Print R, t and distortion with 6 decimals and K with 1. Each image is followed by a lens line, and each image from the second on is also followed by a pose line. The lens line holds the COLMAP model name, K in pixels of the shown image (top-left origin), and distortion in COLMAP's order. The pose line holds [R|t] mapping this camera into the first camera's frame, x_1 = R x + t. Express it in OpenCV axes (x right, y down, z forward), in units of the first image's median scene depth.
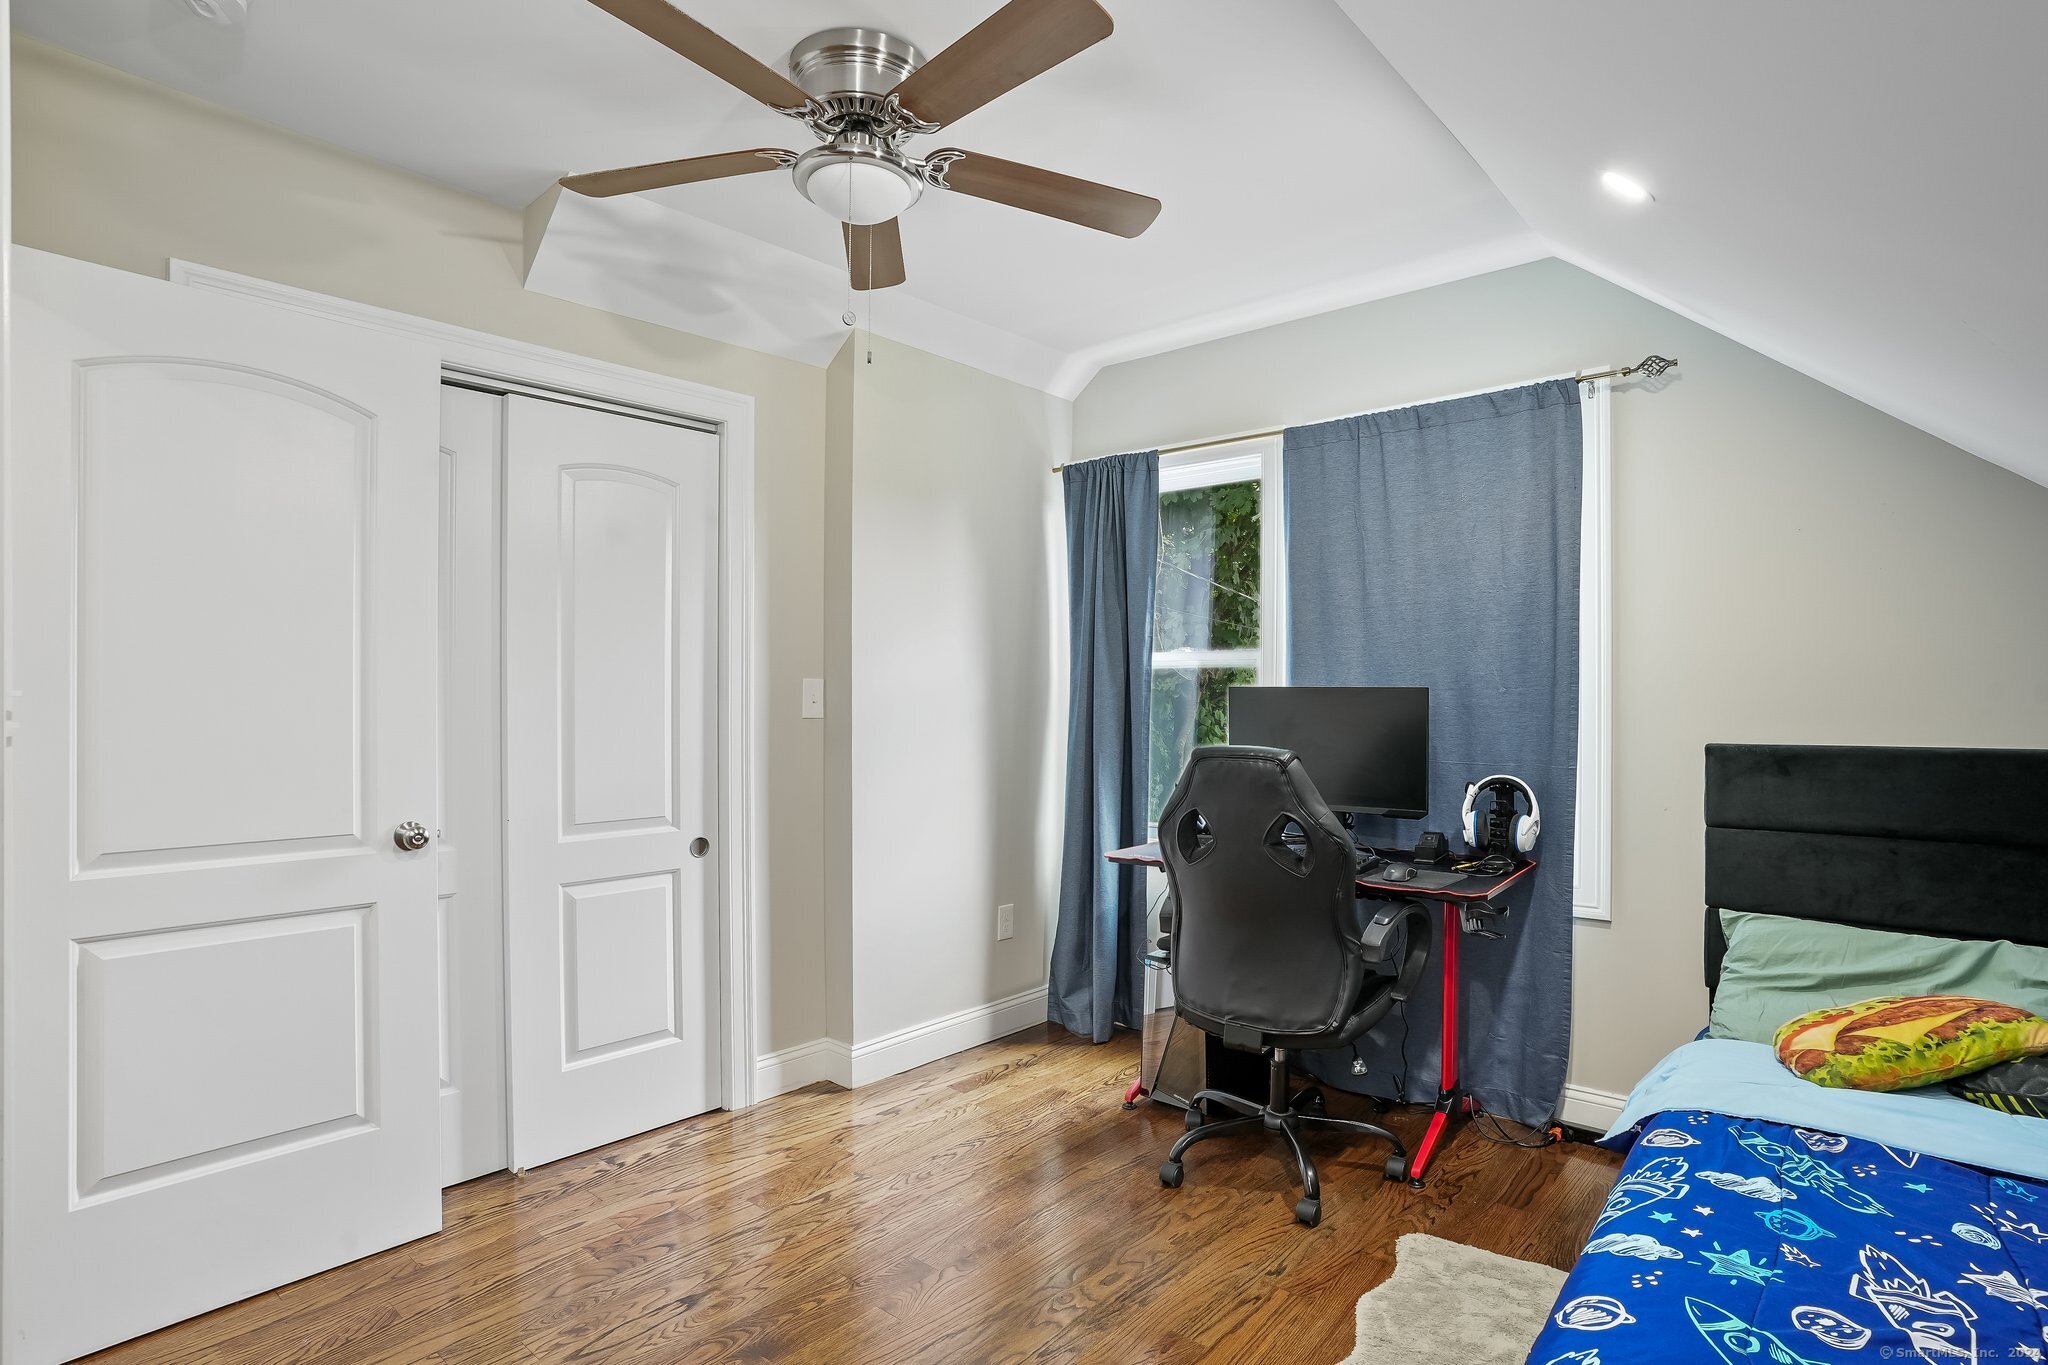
lens RADIAL K [[1073.3, 0, 1033.8], [0, 1073.3, 698.4], [0, 0, 1]] dist [-0.033639, 0.003745]
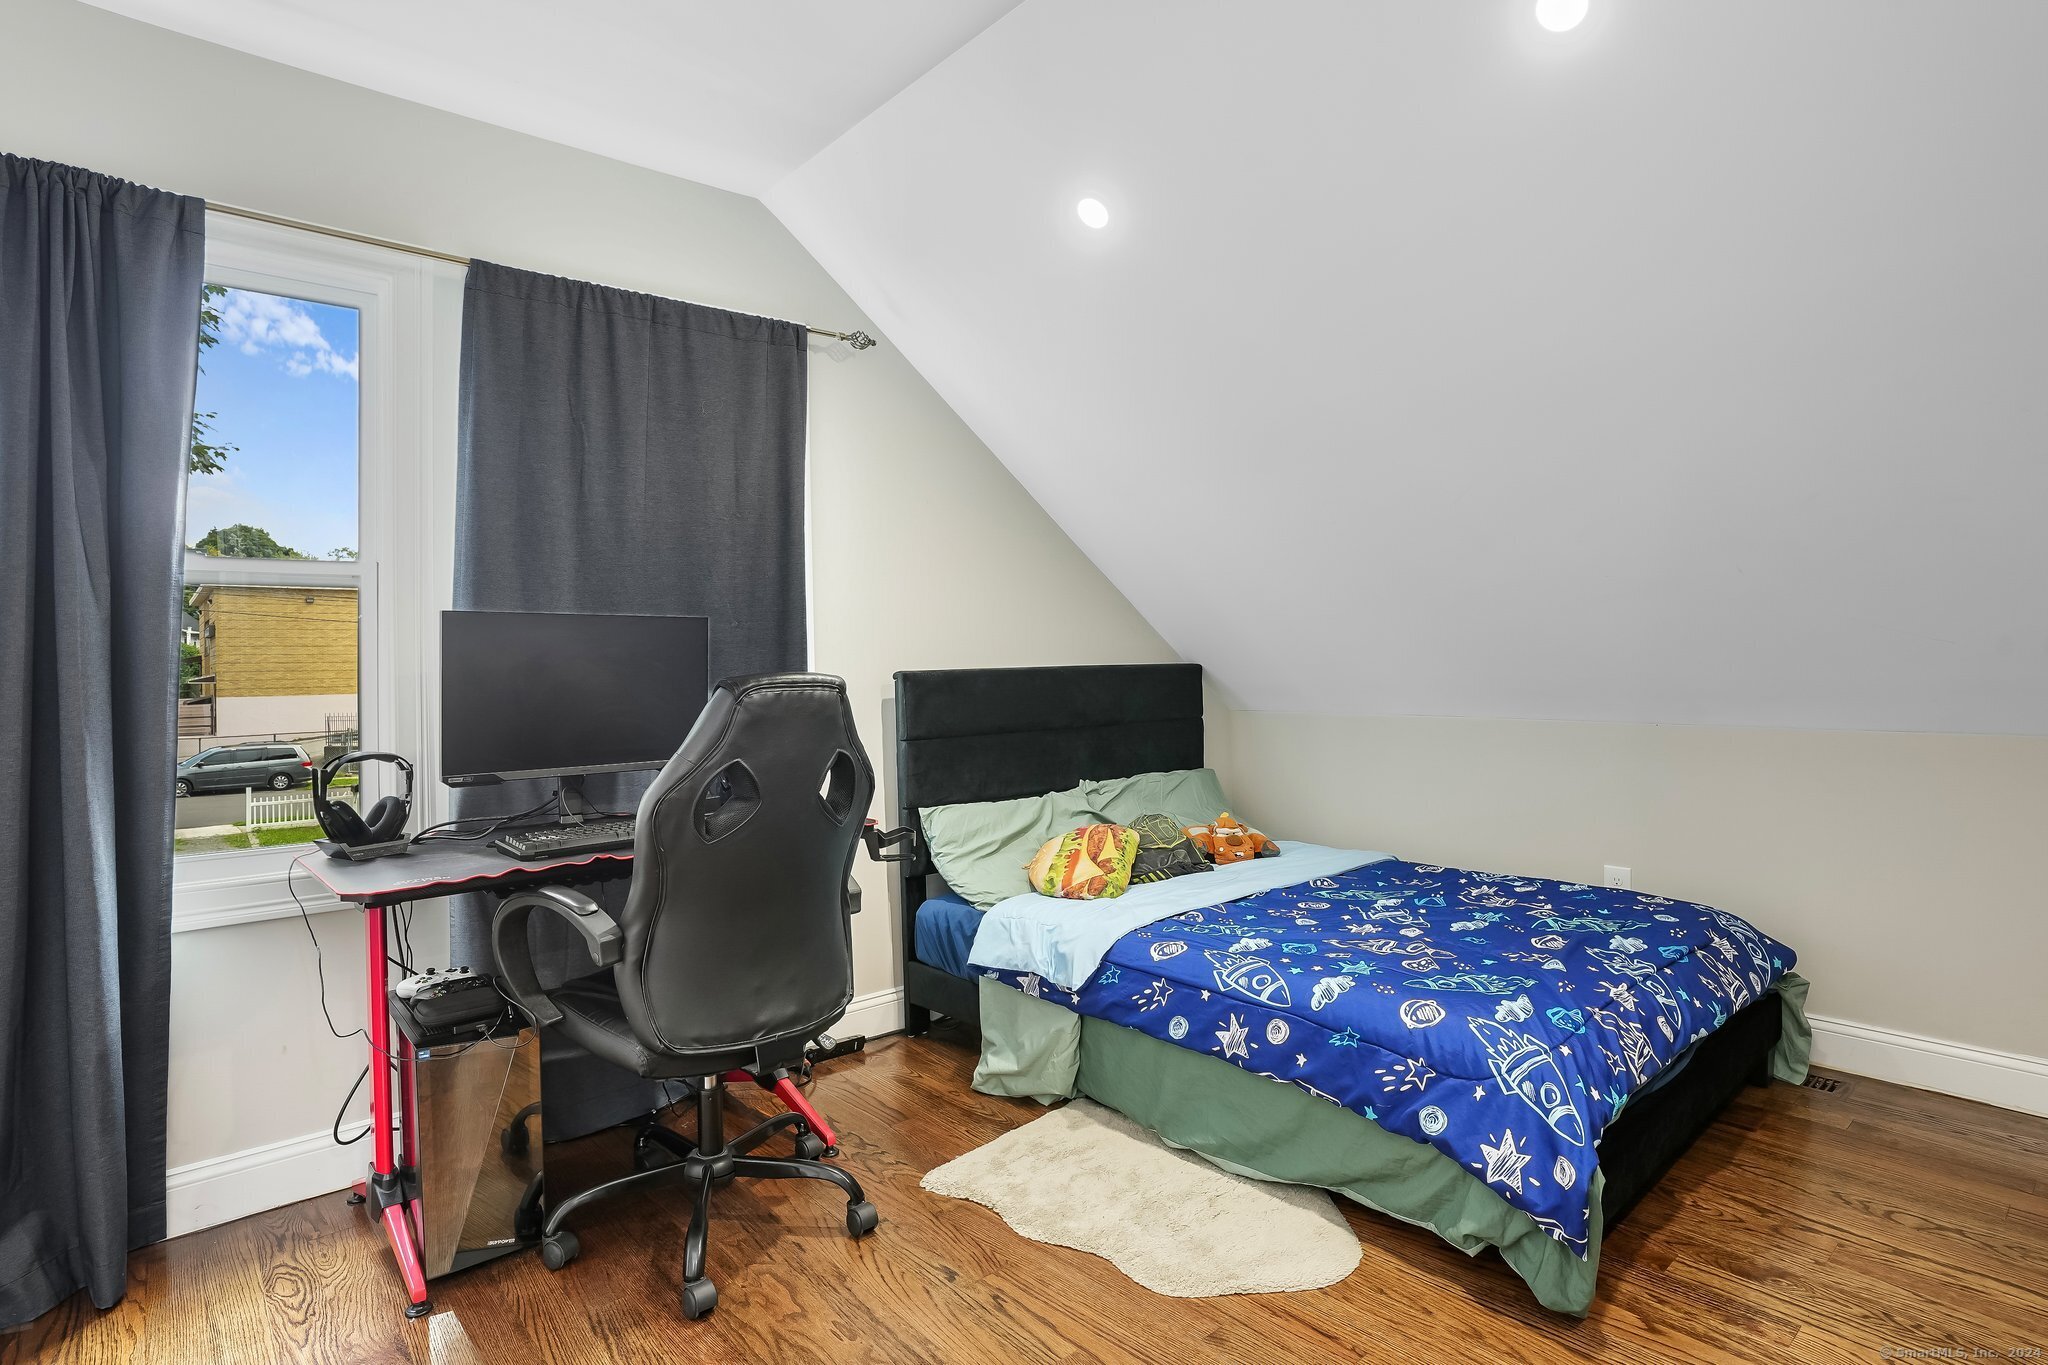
lens RADIAL K [[1073.3, 0, 1073.1], [0, 1073.3, 632.9], [0, 0, 1]] dist [-0.033639, 0.003745]
pose [[0.125220, 0.028757, 0.991712, -0.559524], [0.029990, 0.999013, -0.032755, 0.047871], [-0.991676, 0.033843, 0.124234, 0.697606]]
